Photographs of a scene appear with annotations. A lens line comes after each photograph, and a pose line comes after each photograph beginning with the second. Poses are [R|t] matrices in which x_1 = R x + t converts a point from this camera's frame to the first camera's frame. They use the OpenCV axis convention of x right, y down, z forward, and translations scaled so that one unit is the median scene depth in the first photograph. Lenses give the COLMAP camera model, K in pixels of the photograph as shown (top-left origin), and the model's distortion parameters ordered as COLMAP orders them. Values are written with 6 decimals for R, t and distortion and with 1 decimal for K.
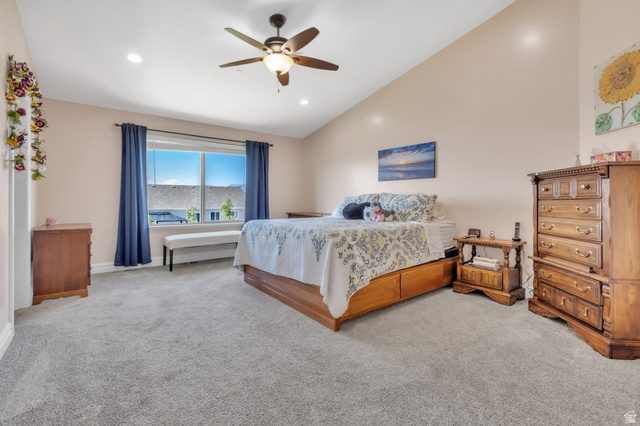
lens RADIAL K [[288.6, 0, 318.1], [0, 288.6, 202.8], [0, 0, 1]] dist [-0.000382, -0.000412]
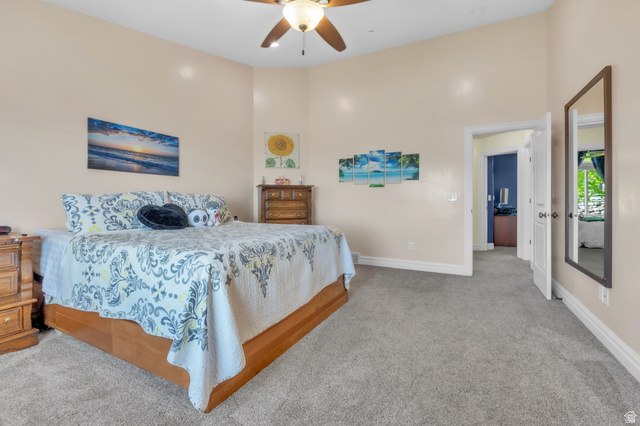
lens RADIAL K [[288.6, 0, 318.1], [0, 288.6, 202.8], [0, 0, 1]] dist [-0.000382, -0.000412]
pose [[-0.416653, -0.008549, 0.909025, -0.626193], [0.005431, 0.999915, 0.011893, -0.010009], [-0.909049, 0.009892, -0.416571, 0.966660]]
